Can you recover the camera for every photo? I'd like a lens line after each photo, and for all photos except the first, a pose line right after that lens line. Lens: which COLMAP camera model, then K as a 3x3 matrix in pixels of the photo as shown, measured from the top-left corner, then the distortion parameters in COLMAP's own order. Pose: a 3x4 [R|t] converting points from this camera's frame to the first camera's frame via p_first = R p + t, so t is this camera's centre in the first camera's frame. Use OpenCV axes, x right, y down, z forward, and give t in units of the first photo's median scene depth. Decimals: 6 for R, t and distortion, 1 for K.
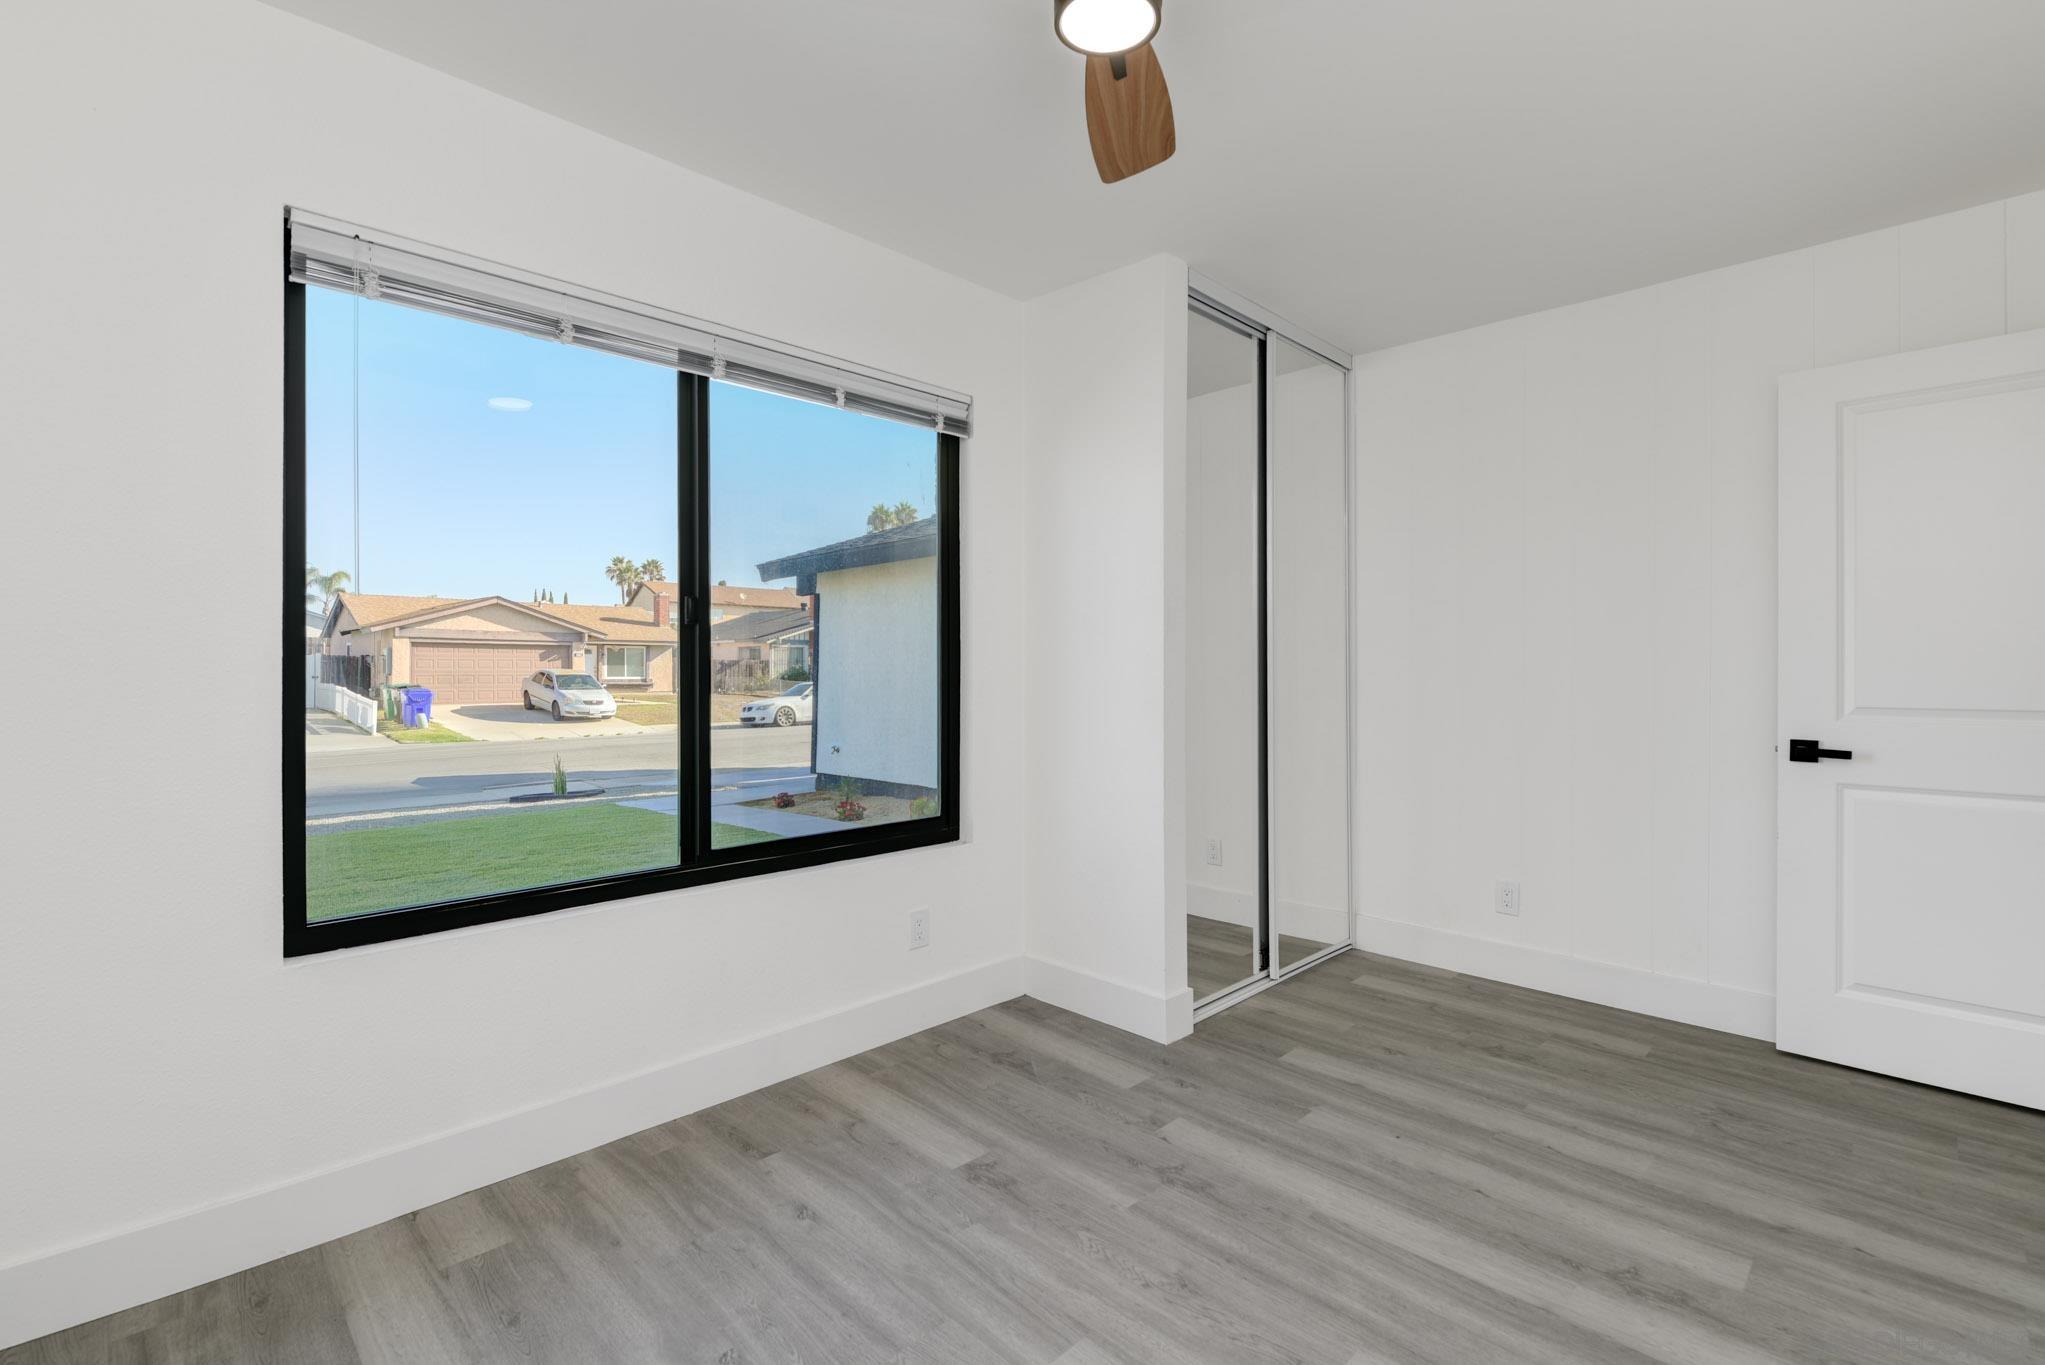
lens RADIAL K [[919.2, 0, 1032.9], [0, 919.2, 669.6], [0, 0, 1]] dist [-0.000214, -0.006408]
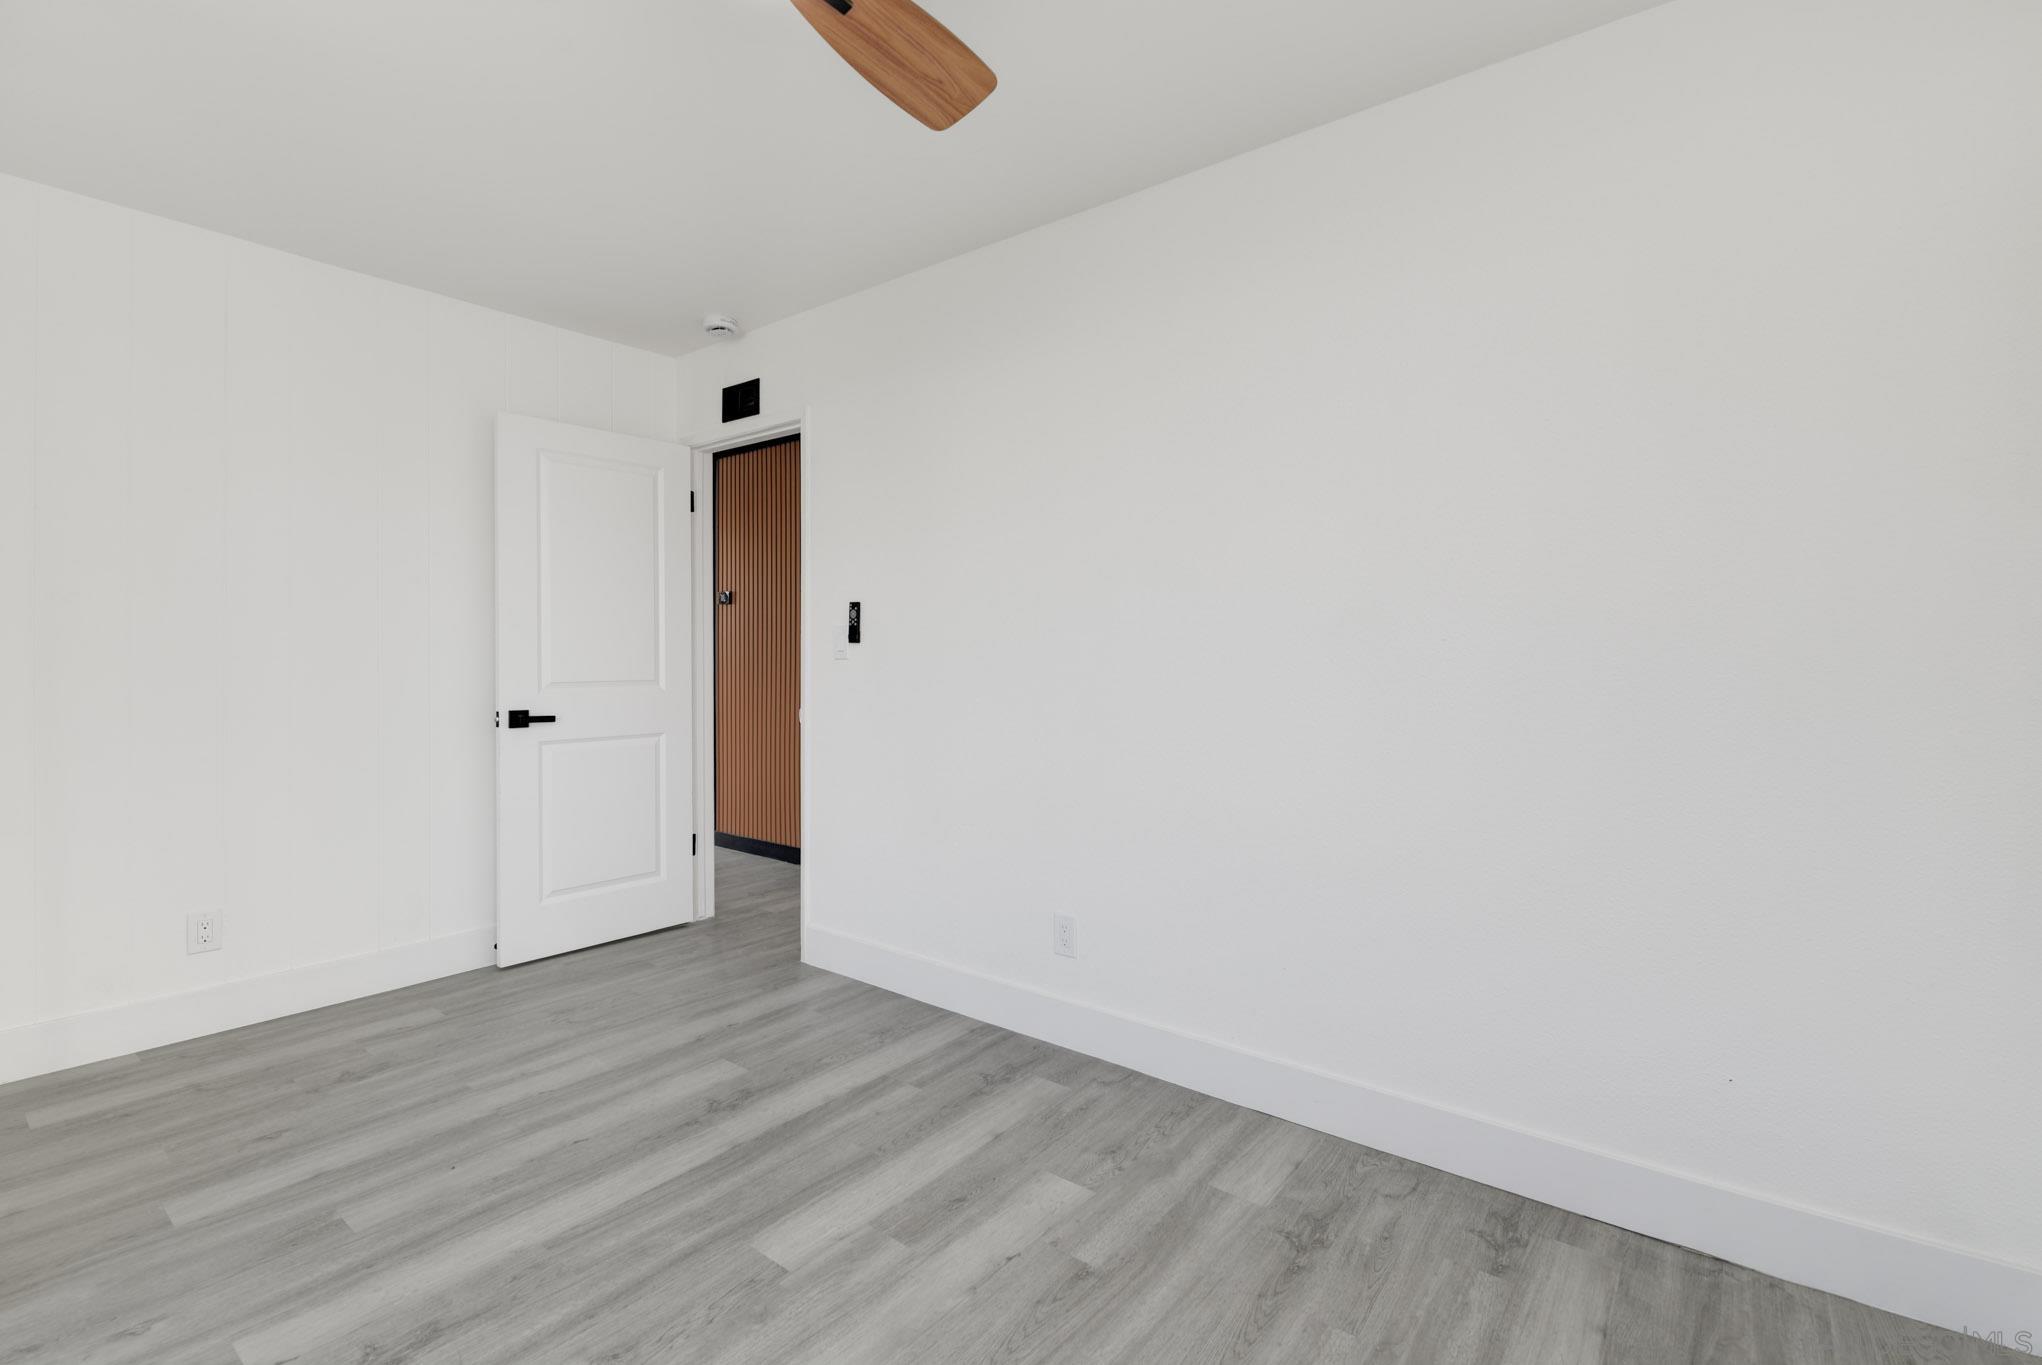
lens RADIAL K [[917.9, 0, 1031.4], [0, 917.9, 669.6], [0, 0, 1]] dist [-0.000214, -0.006408]
pose [[-0.126101, -0.014613, 0.991910, -0.521953], [0.001932, 0.999886, 0.014976, 0.004928], [-0.992015, 0.003805, -0.126059, 0.506735]]
